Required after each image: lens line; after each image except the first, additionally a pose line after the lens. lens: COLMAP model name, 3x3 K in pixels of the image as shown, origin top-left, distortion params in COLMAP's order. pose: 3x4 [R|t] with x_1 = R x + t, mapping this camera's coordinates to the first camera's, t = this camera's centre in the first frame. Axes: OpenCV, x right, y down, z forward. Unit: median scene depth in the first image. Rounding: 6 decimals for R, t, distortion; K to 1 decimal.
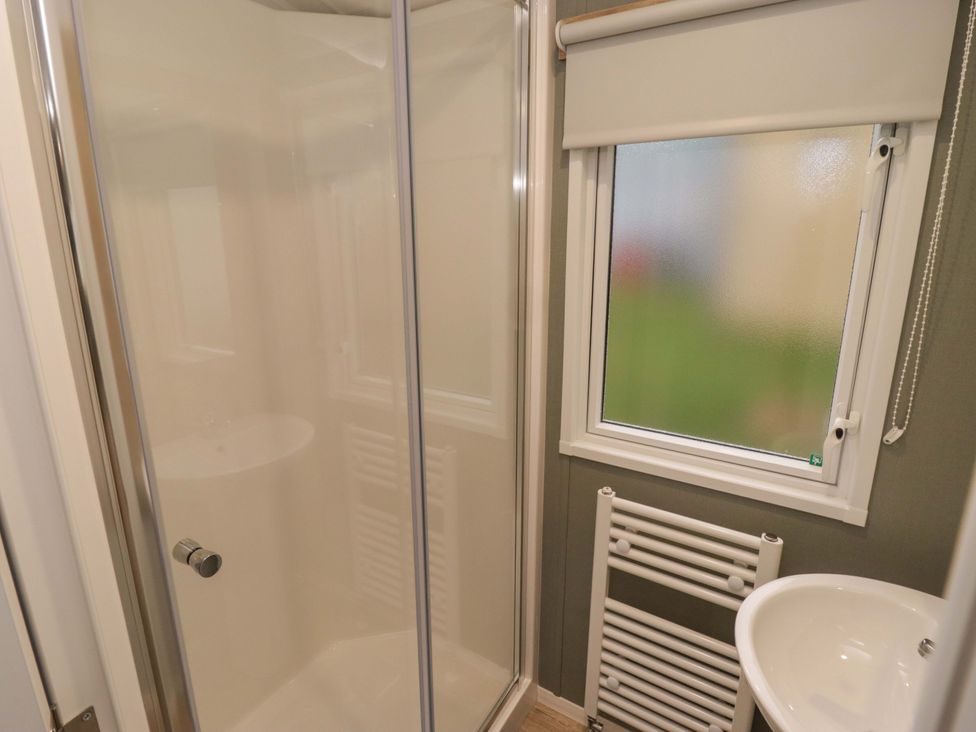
lens RADIAL K [[564.7, 0, 483.0], [0, 564.7, 352.1], [0, 0, 1]] dist [-0.001218, -0.001409]
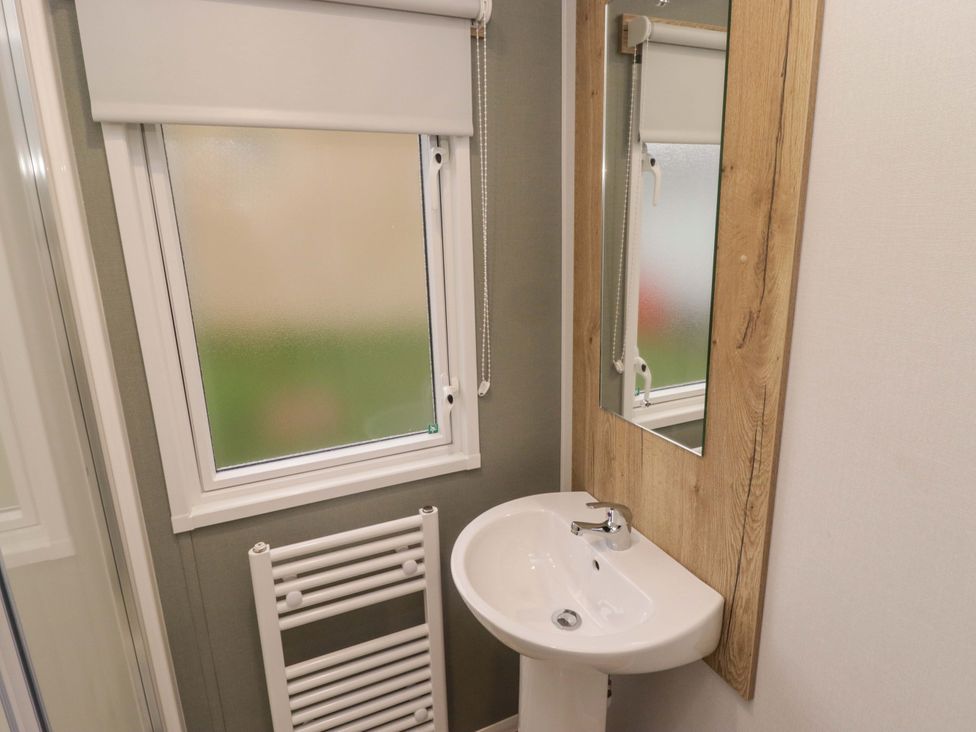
lens RADIAL K [[616.4, 0, 484.3], [0, 616.4, 357.7], [0, 0, 1]] dist [-0.001305, -0.005012]
pose [[0.490919, -0.199964, 0.847946, -0.365458], [0.213235, 0.971278, 0.105595, -0.053193], [-0.844707, 0.128973, 0.519458, 0.247734]]
